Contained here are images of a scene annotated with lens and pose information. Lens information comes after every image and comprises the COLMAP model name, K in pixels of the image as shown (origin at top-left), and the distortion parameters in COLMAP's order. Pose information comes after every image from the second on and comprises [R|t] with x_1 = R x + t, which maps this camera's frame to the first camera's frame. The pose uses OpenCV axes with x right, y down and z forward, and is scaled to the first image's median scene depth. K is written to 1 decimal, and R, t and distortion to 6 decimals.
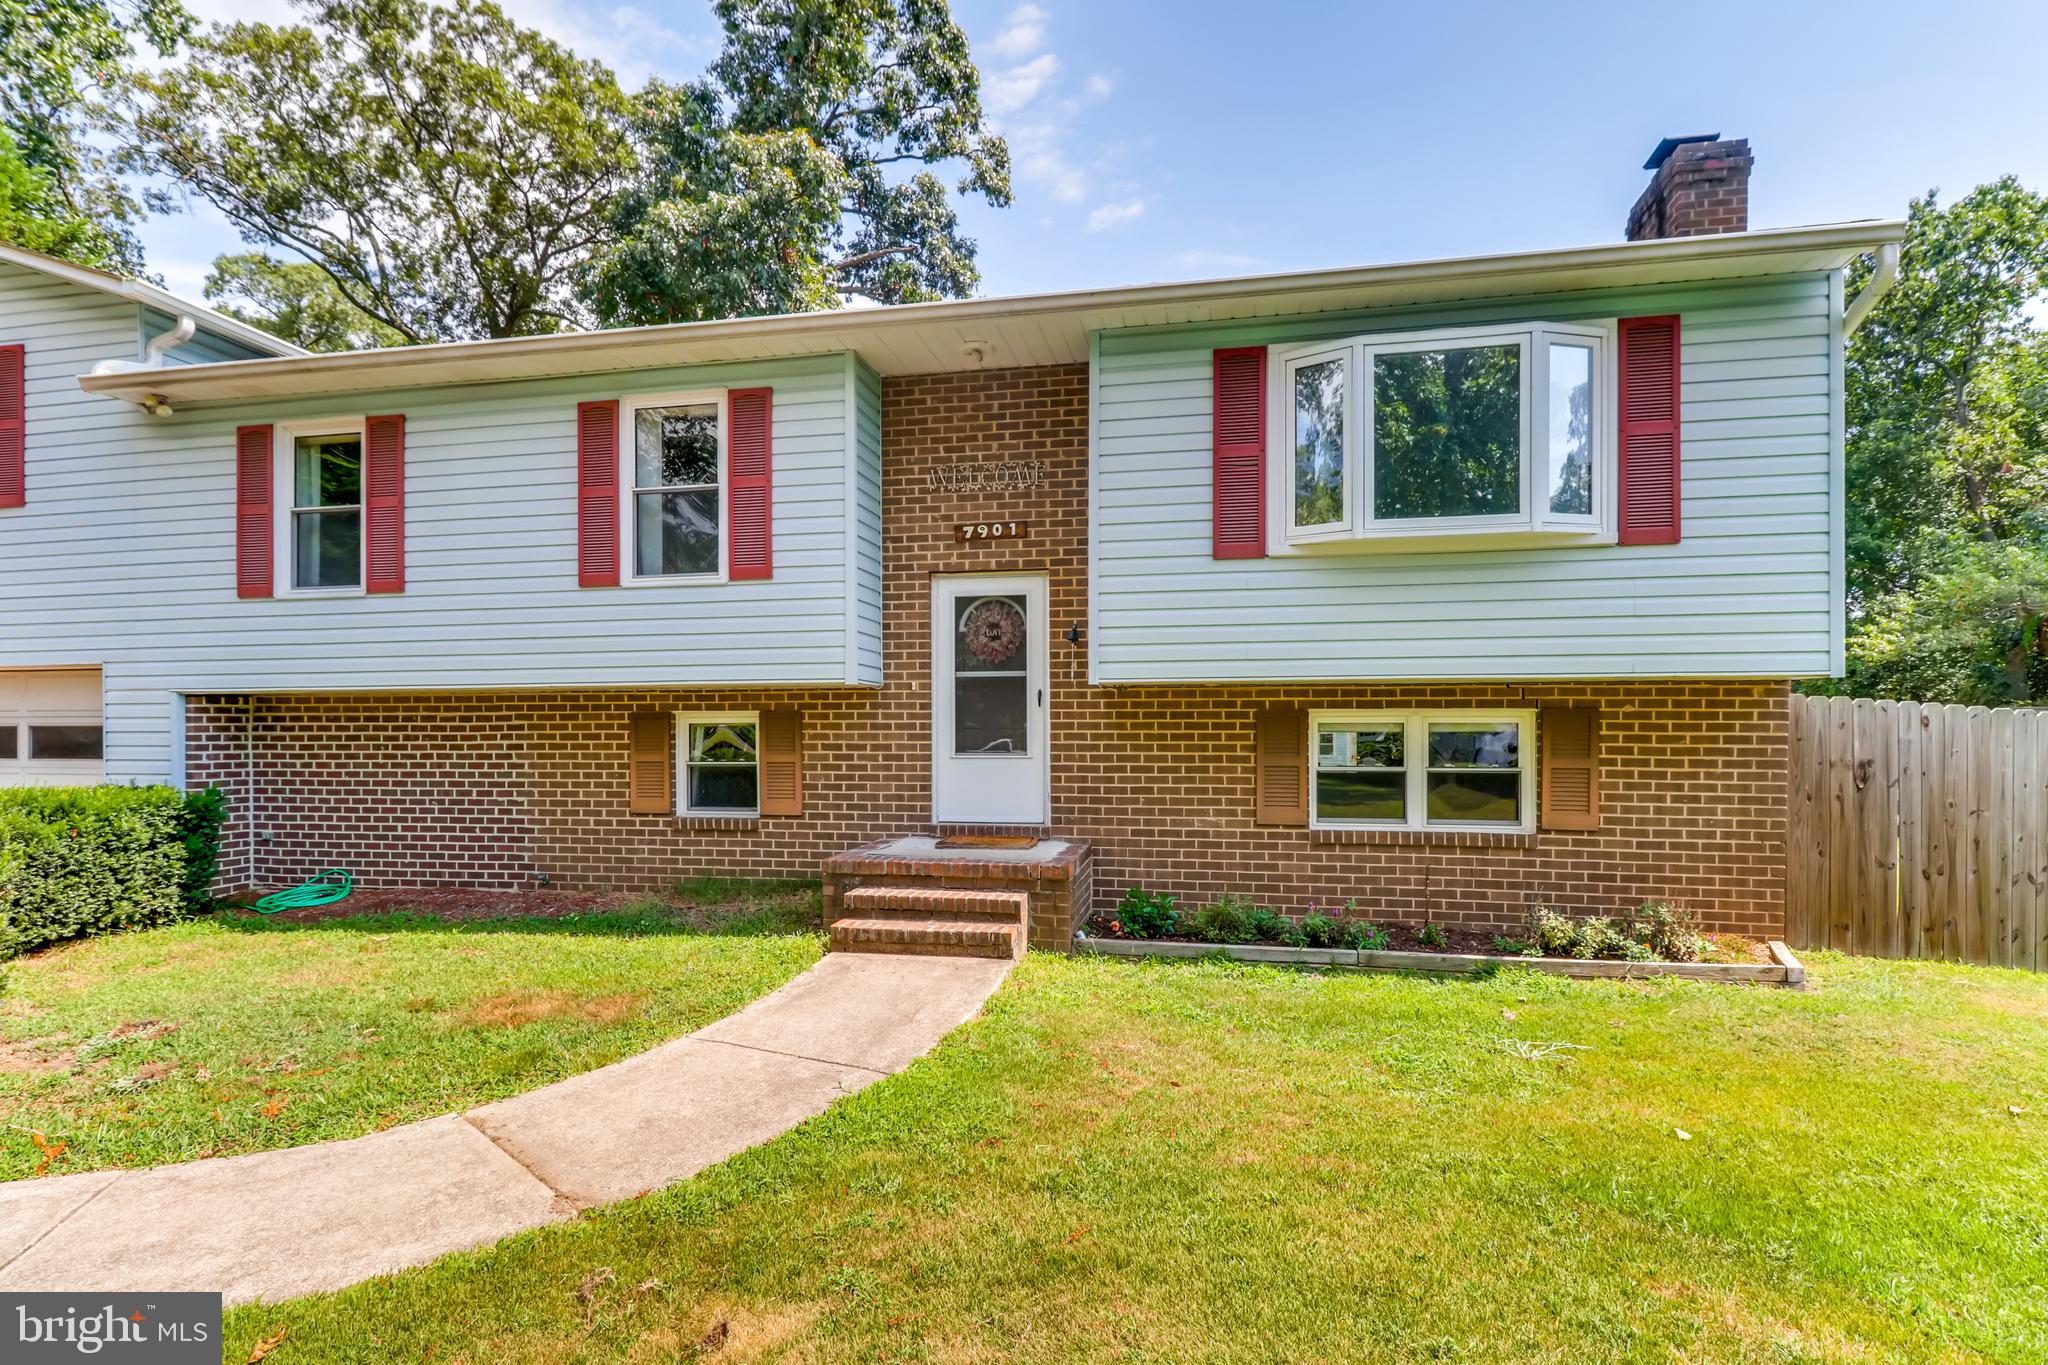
lens RADIAL K [[944.7, 0, 1028.1], [0, 944.7, 686.9], [0, 0, 1]] dist [0.017958, -0.006083]
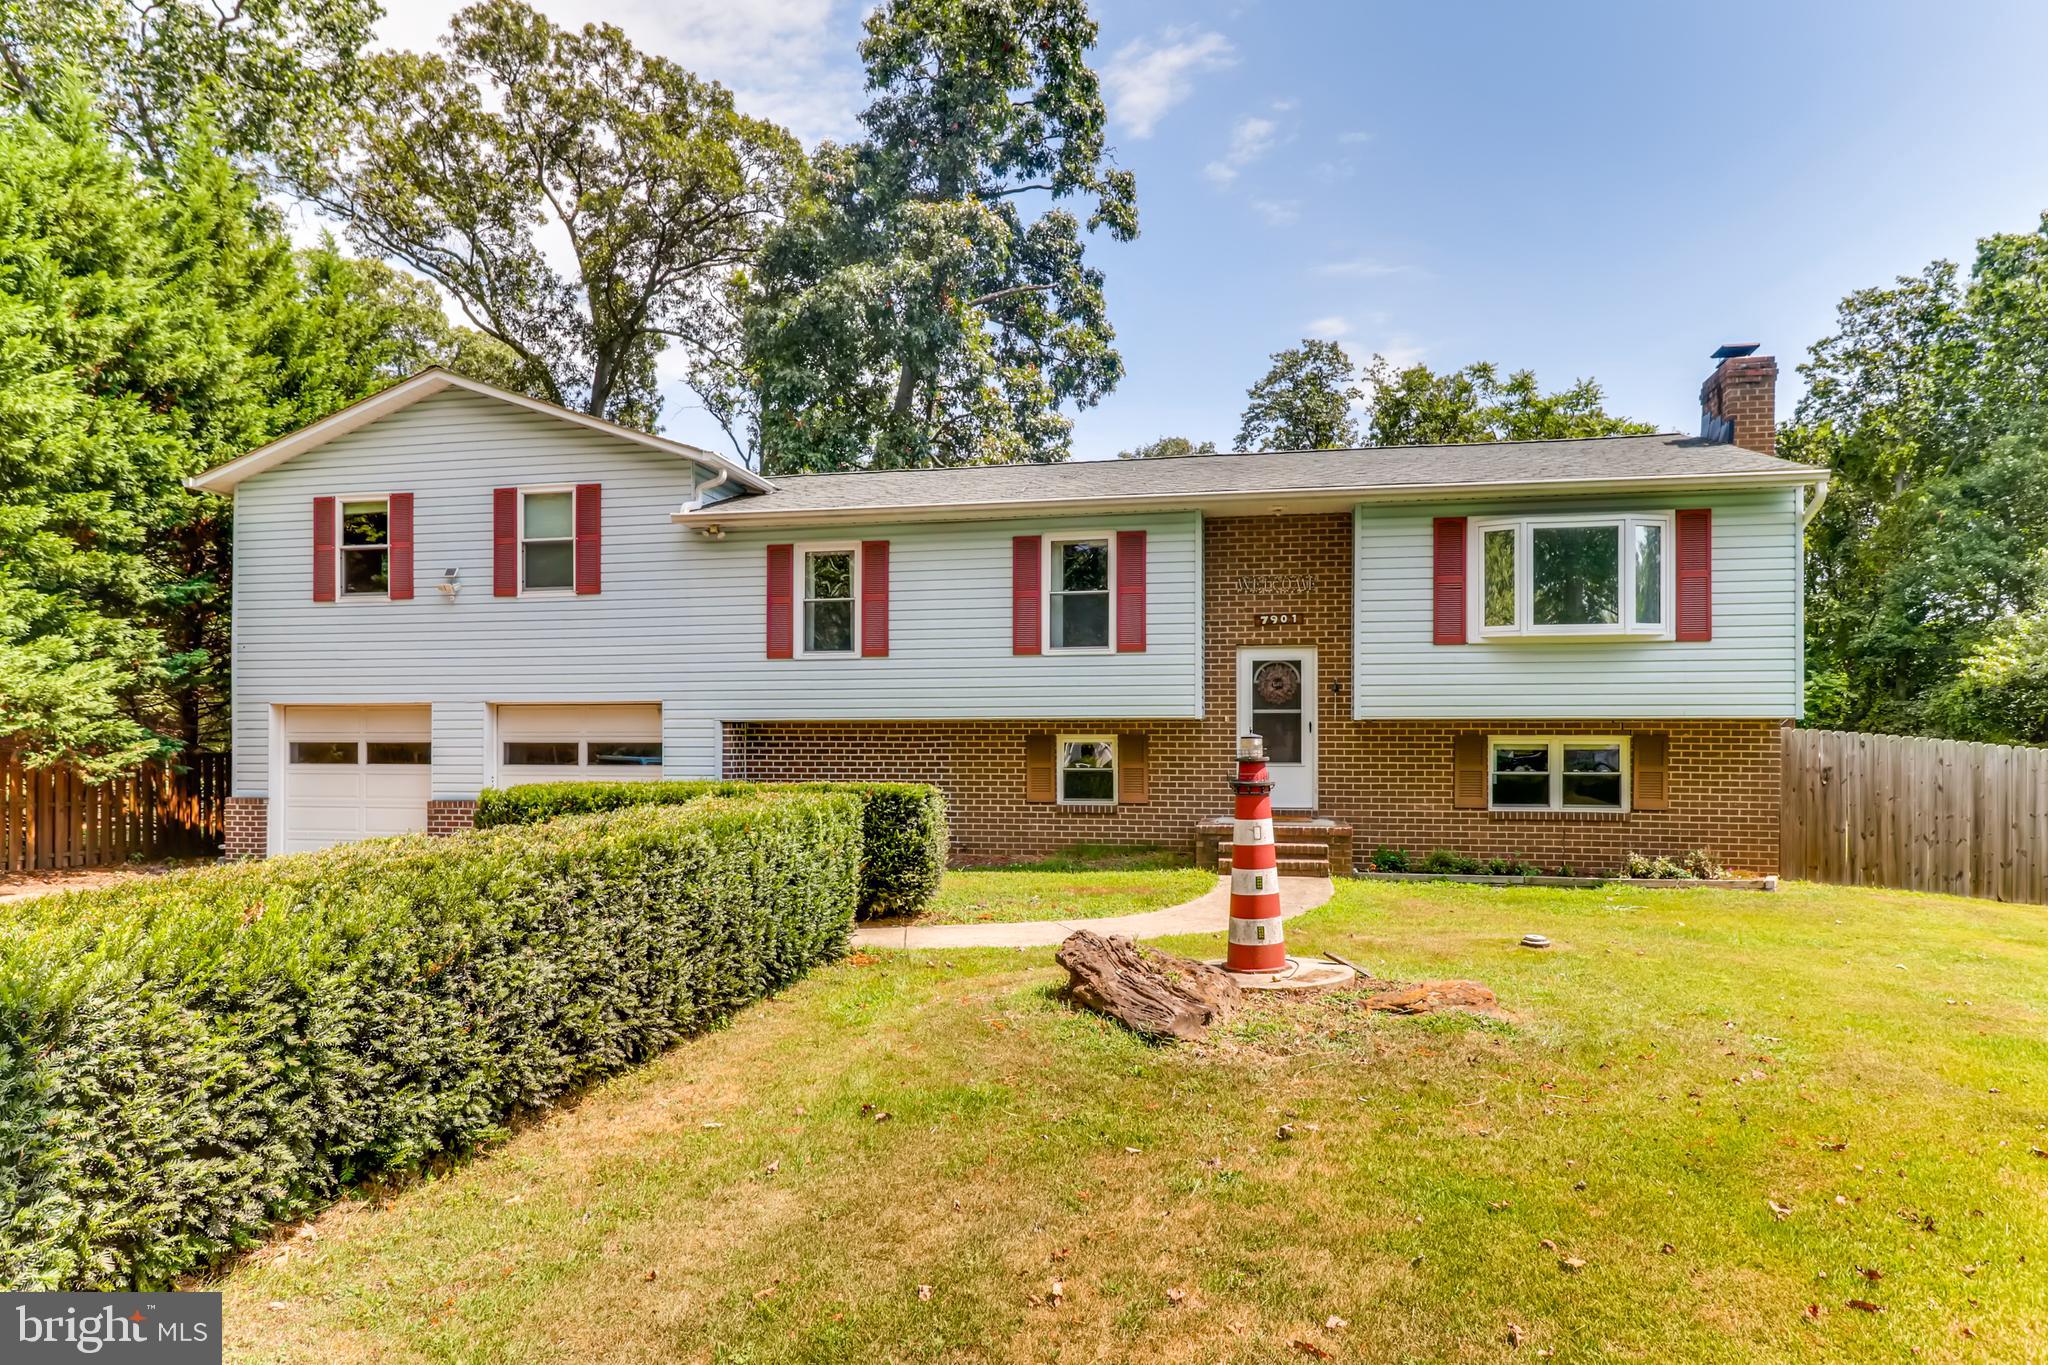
lens RADIAL K [[1196.4, 0, 1012.9], [0, 1196.4, 690.7], [0, 0, 1]] dist [0.002599, 0.009555]
pose [[0.999943, 0.002793, -0.010313, -0.463266], [-0.002819, 0.999993, -0.002533, -0.042291], [0.010305, 0.002562, 0.999944, -0.982681]]
